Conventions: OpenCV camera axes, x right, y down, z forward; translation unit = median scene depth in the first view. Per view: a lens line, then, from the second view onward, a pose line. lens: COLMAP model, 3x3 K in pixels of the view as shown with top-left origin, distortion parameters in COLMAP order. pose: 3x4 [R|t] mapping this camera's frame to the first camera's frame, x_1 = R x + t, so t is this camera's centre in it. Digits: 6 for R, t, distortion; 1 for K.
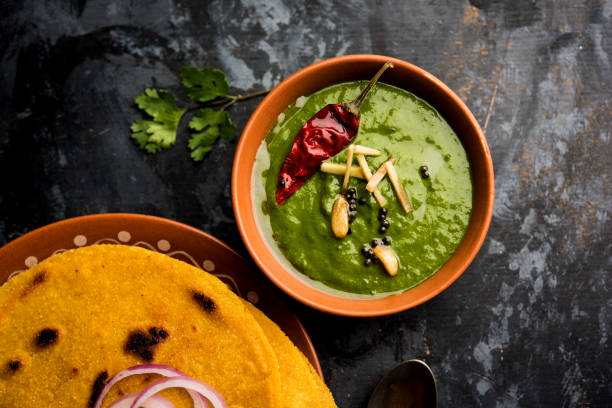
lens RADIAL K [[1062.0, 0, 306.0], [0, 1062.0, 204.0], [0, 0, 1]] dist [-0.017643, 0.287568]
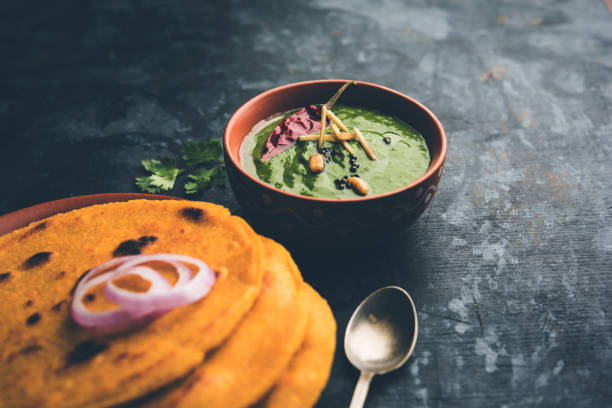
lens RADIAL K [[1062.0, 0, 306.0], [0, 1062.0, 204.0], [0, 0, 1]] dist [-0.017643, 0.287568]
pose [[0.999603, 0.011146, 0.025882, -0.008156], [0.011456, 0.678414, -0.734591, 0.823314], [-0.025747, 0.734596, 0.678016, 0.230744]]
